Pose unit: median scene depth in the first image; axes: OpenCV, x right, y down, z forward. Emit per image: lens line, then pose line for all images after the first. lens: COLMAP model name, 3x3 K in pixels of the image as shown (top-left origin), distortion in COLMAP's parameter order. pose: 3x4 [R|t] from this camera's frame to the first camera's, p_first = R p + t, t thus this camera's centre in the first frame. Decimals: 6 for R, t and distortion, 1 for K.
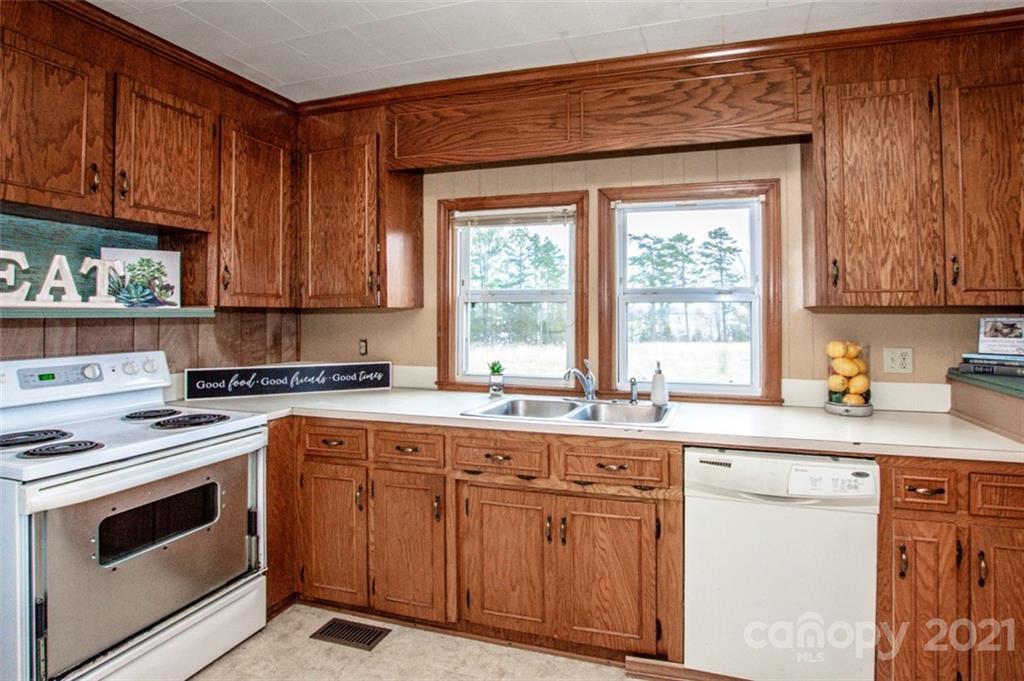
lens RADIAL K [[463.0, 0, 487.7], [0, 463.0, 313.0], [0, 0, 1]] dist [-0.019913, -0.000617]
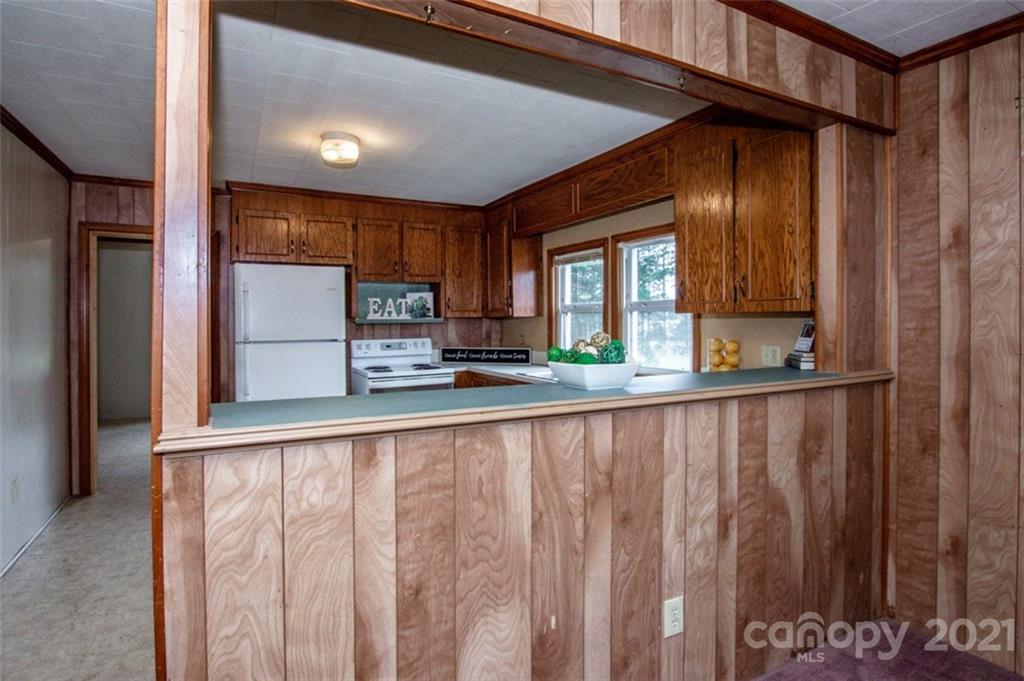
lens RADIAL K [[527.8, 0, 516.0], [0, 527.8, 331.2], [0, 0, 1]] dist [-0.001247, -0.000459]
pose [[0.698668, 0.008887, -0.715390, 1.400466], [0.011225, 0.999664, 0.023381, -0.004151], [0.715358, -0.024366, 0.698334, -0.468810]]
